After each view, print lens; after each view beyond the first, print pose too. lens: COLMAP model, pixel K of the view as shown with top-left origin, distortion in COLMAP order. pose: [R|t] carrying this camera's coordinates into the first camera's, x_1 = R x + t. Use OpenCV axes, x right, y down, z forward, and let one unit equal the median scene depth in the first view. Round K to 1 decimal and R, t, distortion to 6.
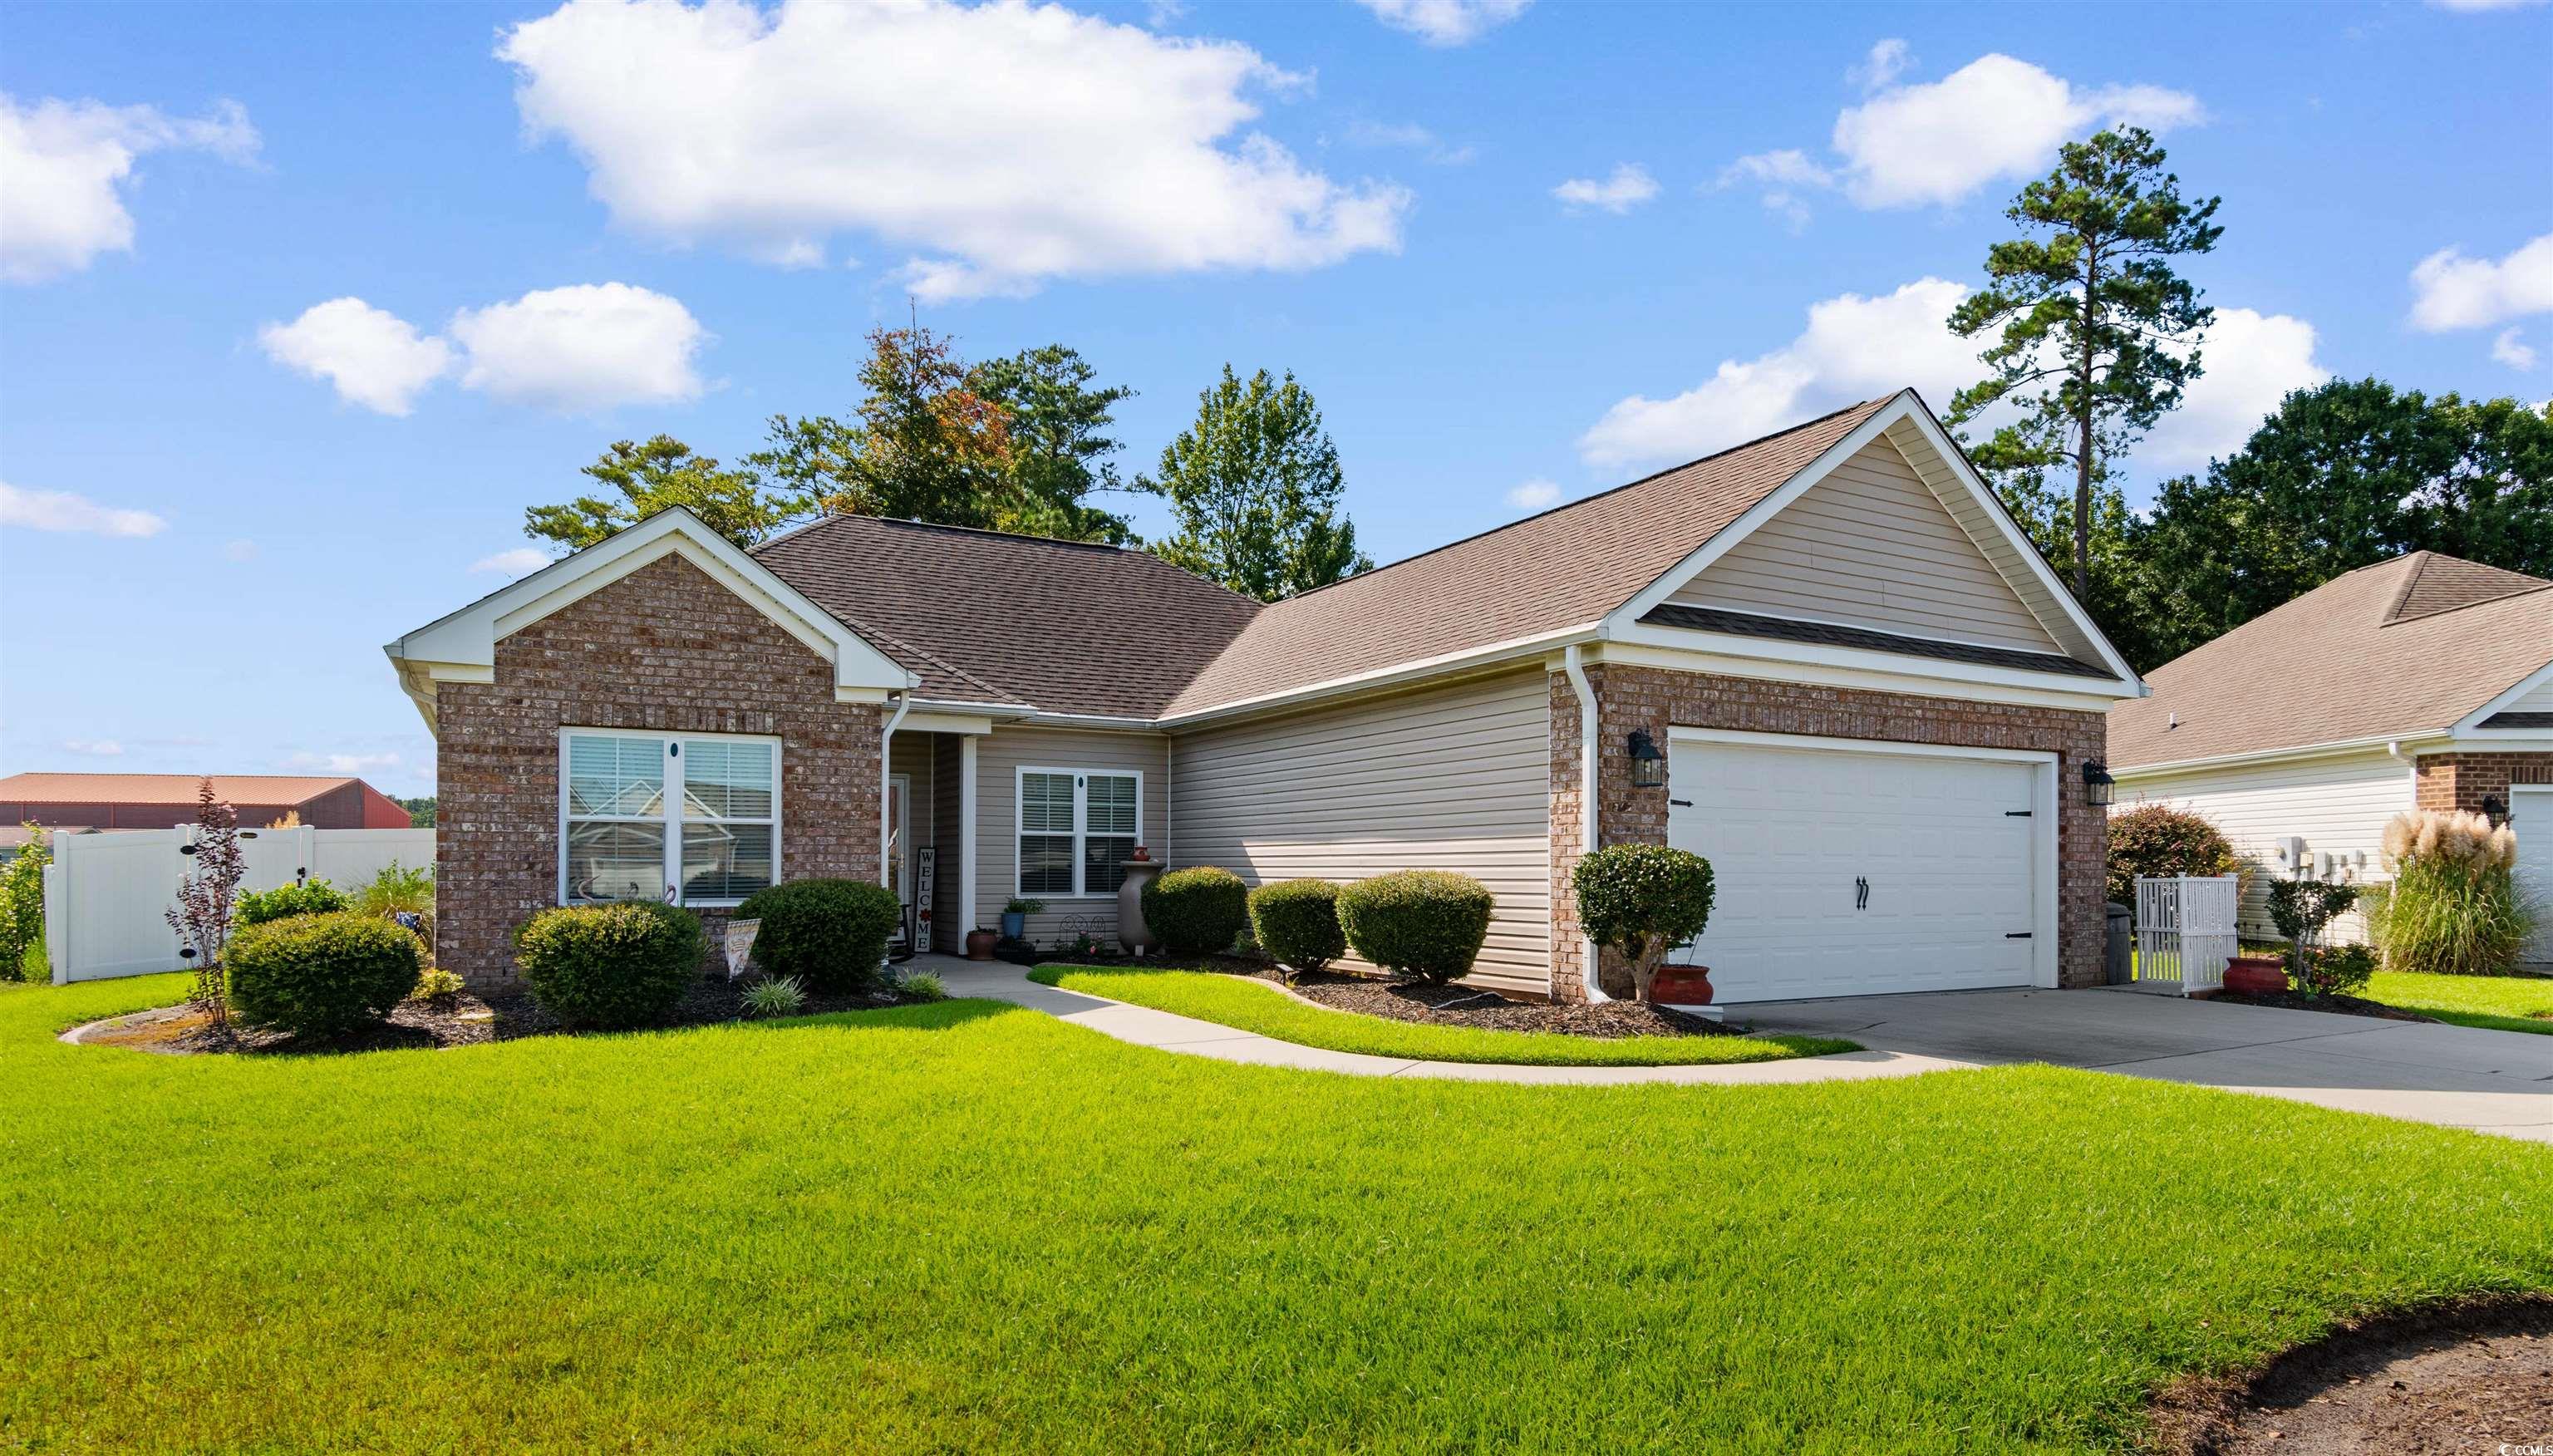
lens RADIAL K [[1386.1, 0, 1306.7], [0, 1386.1, 868.6], [0, 0, 1]] dist [0.002151, -0.001465]
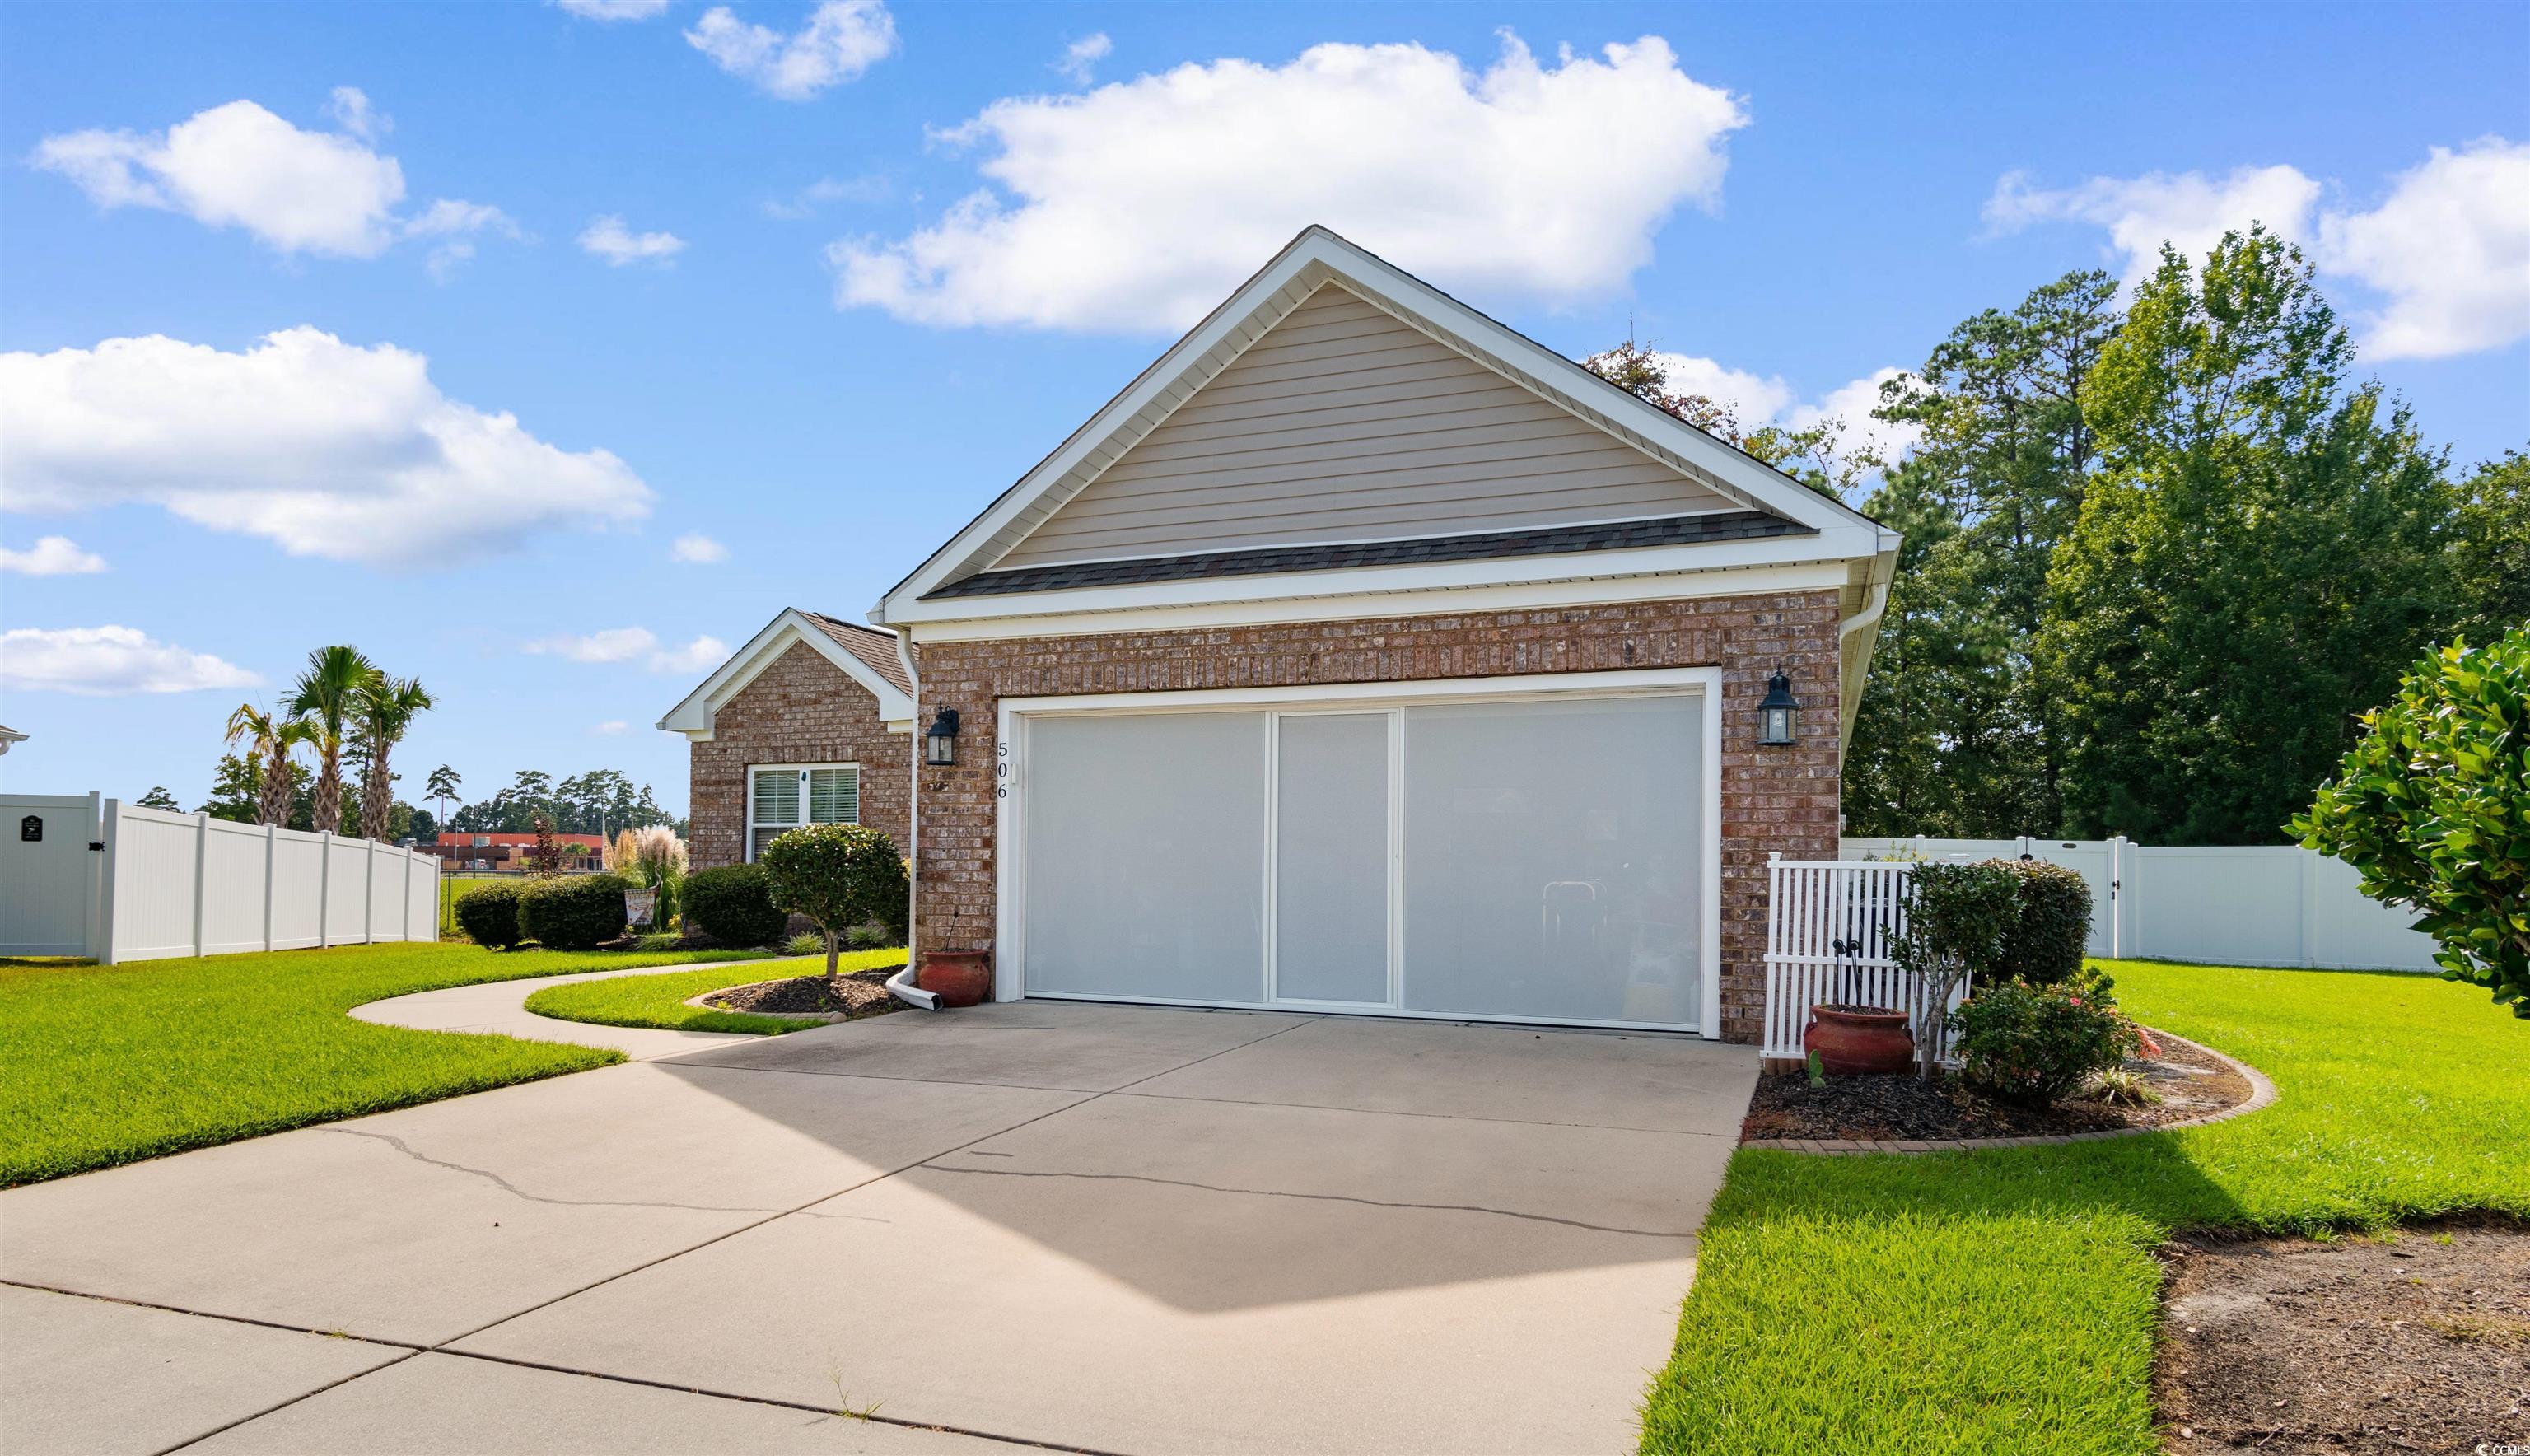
lens RADIAL K [[1373.5, 0, 1286.9], [0, 1373.5, 859.7], [0, 0, 1]] dist [0.002151, -0.001465]
pose [[0.632551, -0.004224, -0.774507, 0.993595], [-0.008268, 0.999891, -0.012205, 0.014707], [0.774474, 0.014124, 0.632448, 0.502096]]
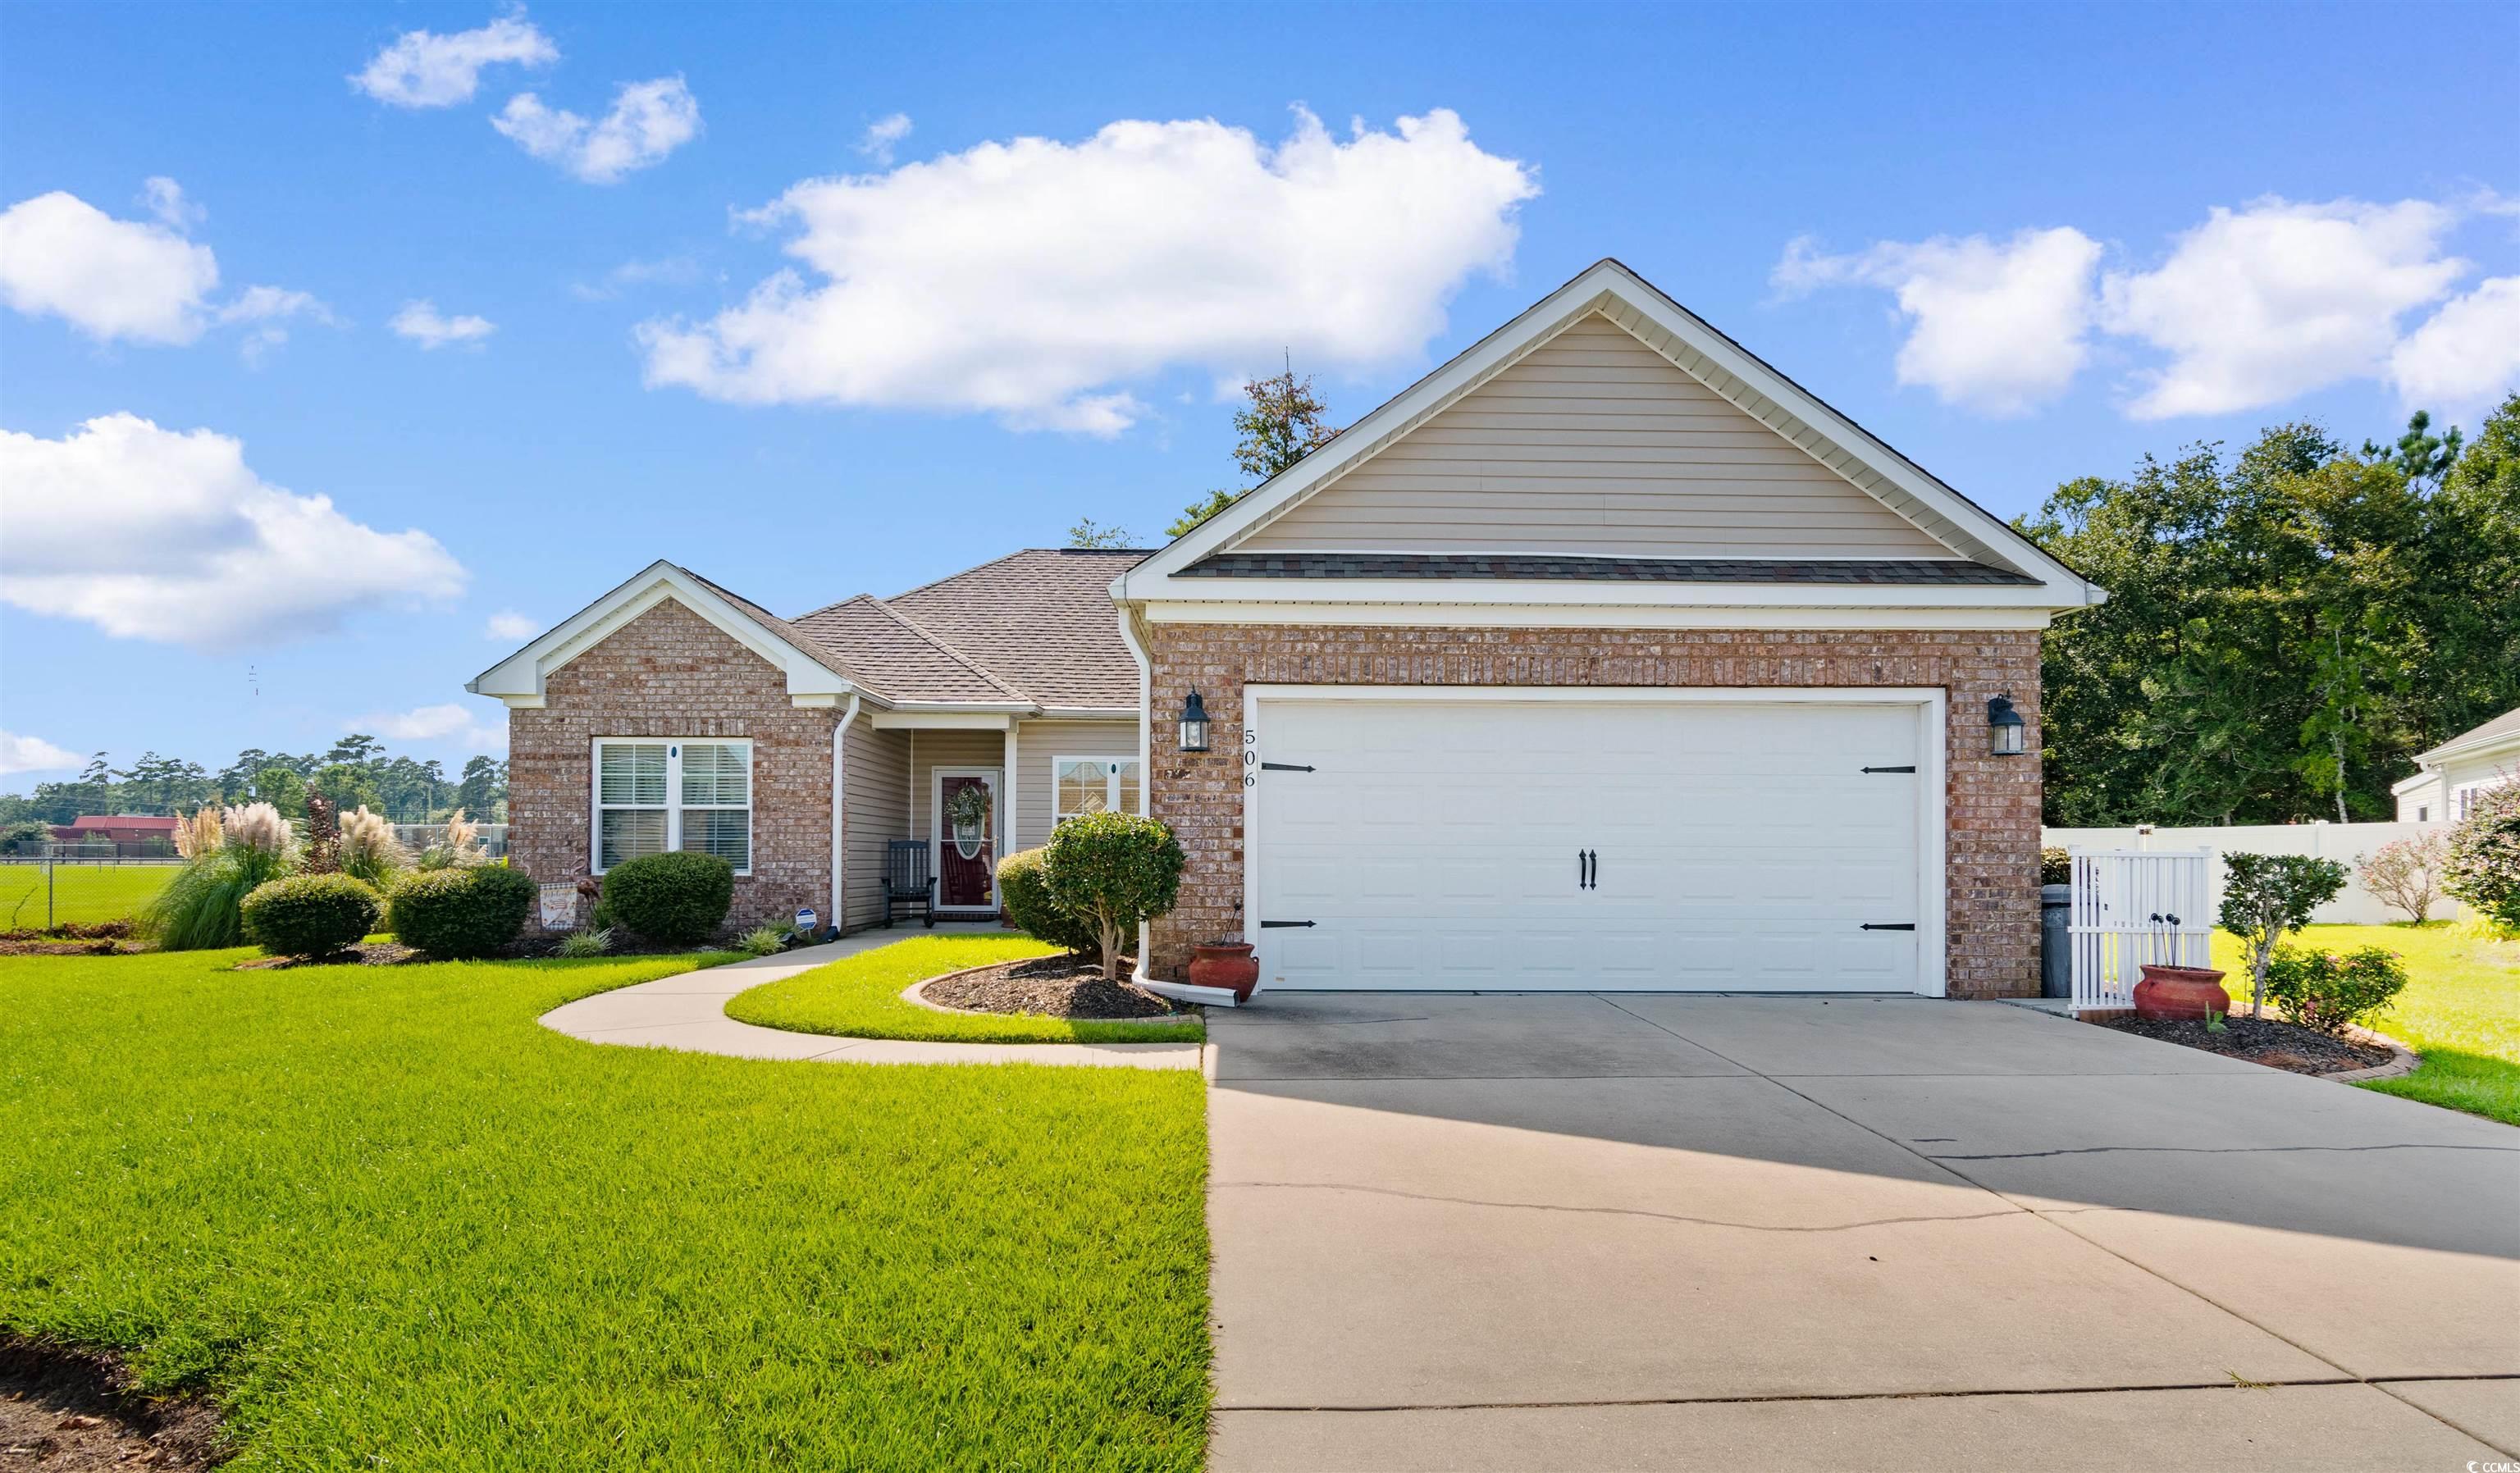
lens RADIAL K [[1282.6, 0, 1283.2], [0, 1282.6, 852.5], [0, 0, 1]] dist [0.000959, -0.000695]
pose [[0.881224, -0.000235, -0.472699, 0.612596], [-0.001064, 0.999996, -0.002481, 0.009398], [0.472698, 0.002689, 0.881220, 0.232508]]
